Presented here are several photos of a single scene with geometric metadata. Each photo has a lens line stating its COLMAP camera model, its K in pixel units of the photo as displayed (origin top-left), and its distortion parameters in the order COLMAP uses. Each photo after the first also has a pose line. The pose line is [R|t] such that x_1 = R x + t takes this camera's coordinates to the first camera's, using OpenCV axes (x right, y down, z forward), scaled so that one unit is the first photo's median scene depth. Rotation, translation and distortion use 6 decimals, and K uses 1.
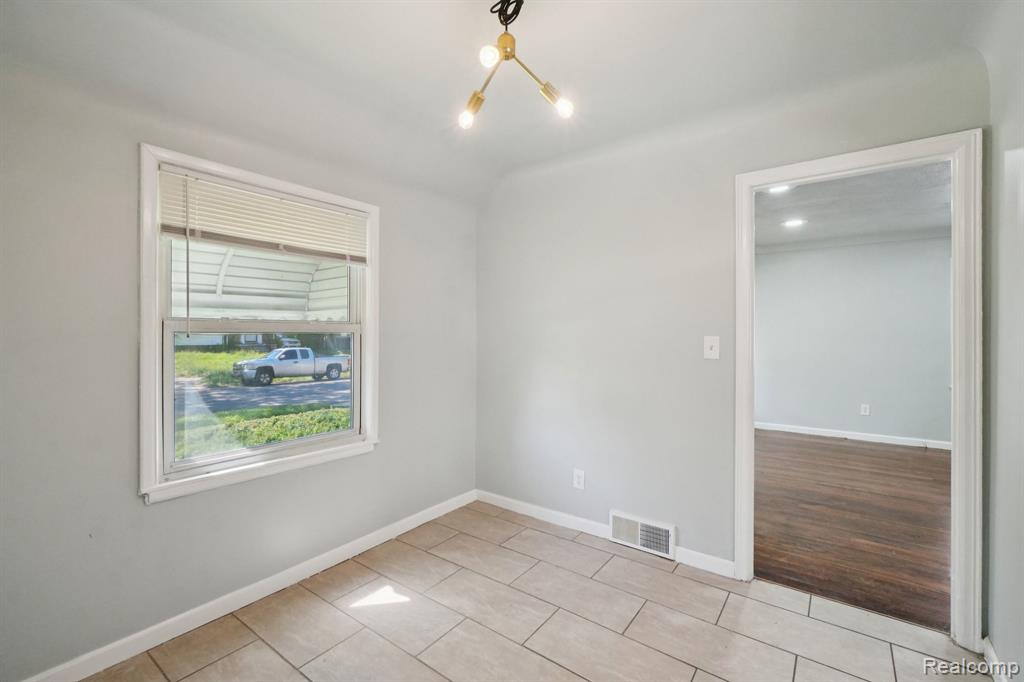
lens RADIAL K [[447.3, 0, 513.7], [0, 447.3, 335.5], [0, 0, 1]] dist [-0.000299, 0.000419]
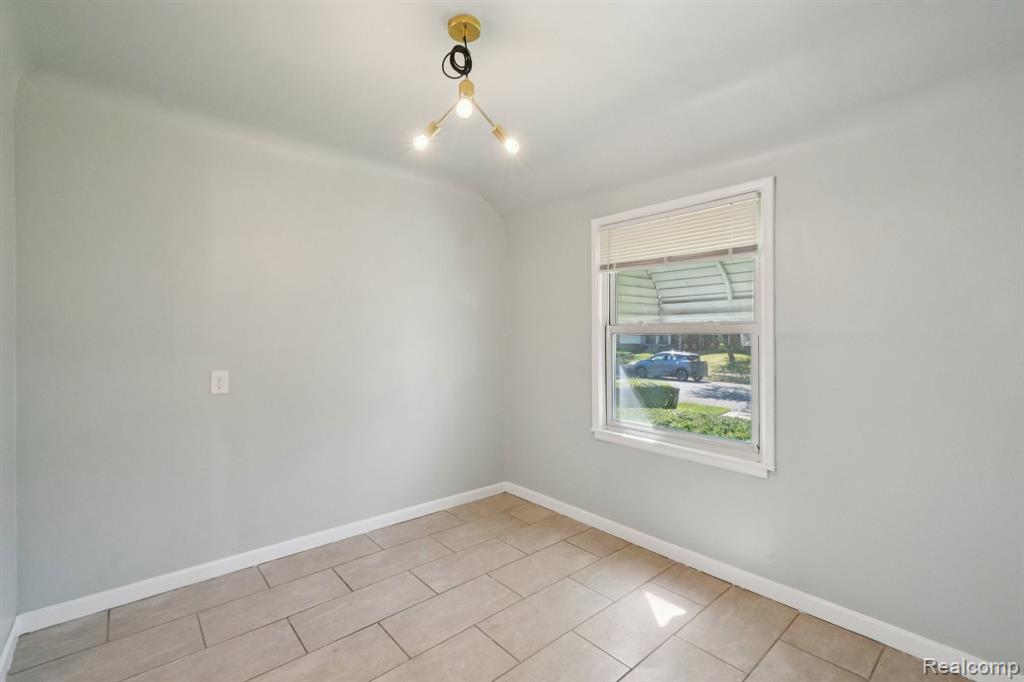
lens RADIAL K [[455.8, 0, 514.2], [0, 455.8, 334.4], [0, 0, 1]] dist [-0.000350, 0.000474]
pose [[-0.213967, 0.000912, -0.976841, 0.698488], [-0.005211, 0.999984, 0.002075, -0.005378], [0.976827, 0.005535, -0.213959, 0.852746]]
